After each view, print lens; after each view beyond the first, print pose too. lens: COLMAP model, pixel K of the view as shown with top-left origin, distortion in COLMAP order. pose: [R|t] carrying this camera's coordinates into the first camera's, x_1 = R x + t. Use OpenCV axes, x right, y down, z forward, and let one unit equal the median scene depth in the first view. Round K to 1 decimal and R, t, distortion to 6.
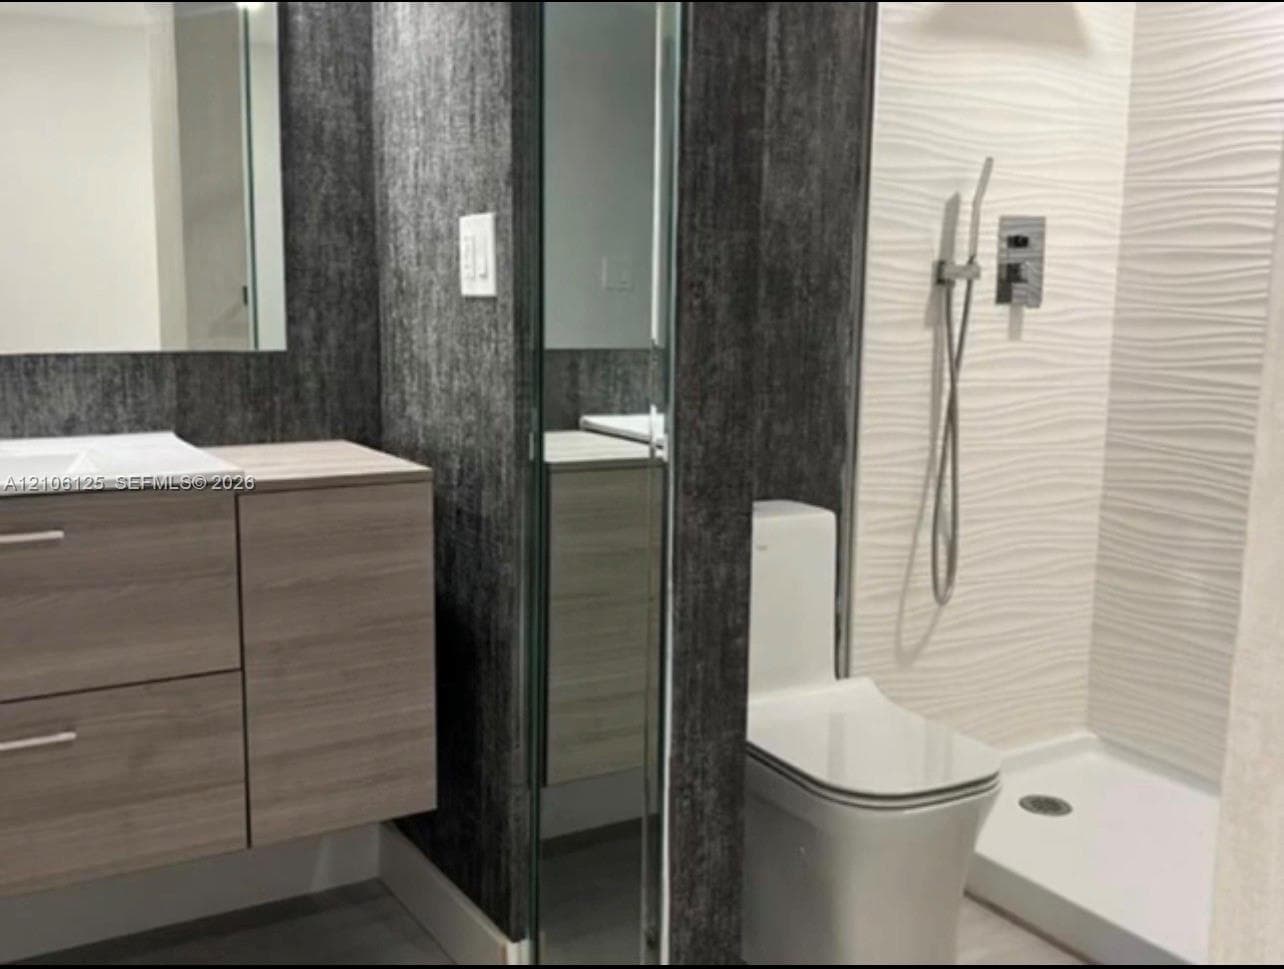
lens RADIAL K [[1286.9, 0, 642.5], [0, 1286.9, 487.2], [0, 0, 1]] dist [-0.000145, 0.000000]
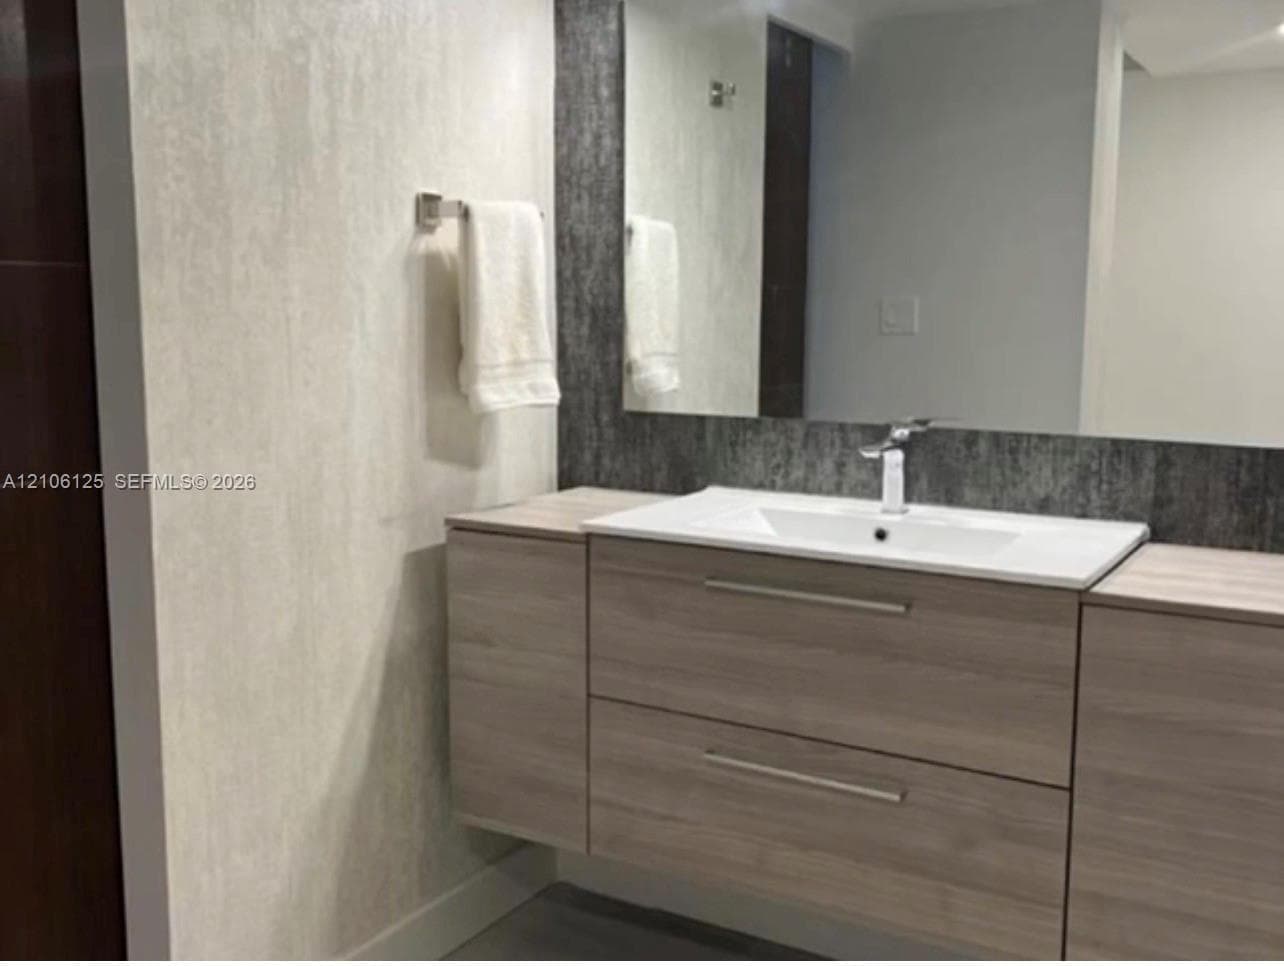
lens RADIAL K [[1286.9, 0, 642.7], [0, 1286.9, 478.9], [0, 0, 1]] dist [-0.000145, 0.000000]
pose [[0.471920, 0.107143, -0.875107, 0.294046], [-0.136451, 0.989504, 0.047565, -0.073298], [0.871018, 0.096962, 0.481587, 0.230720]]
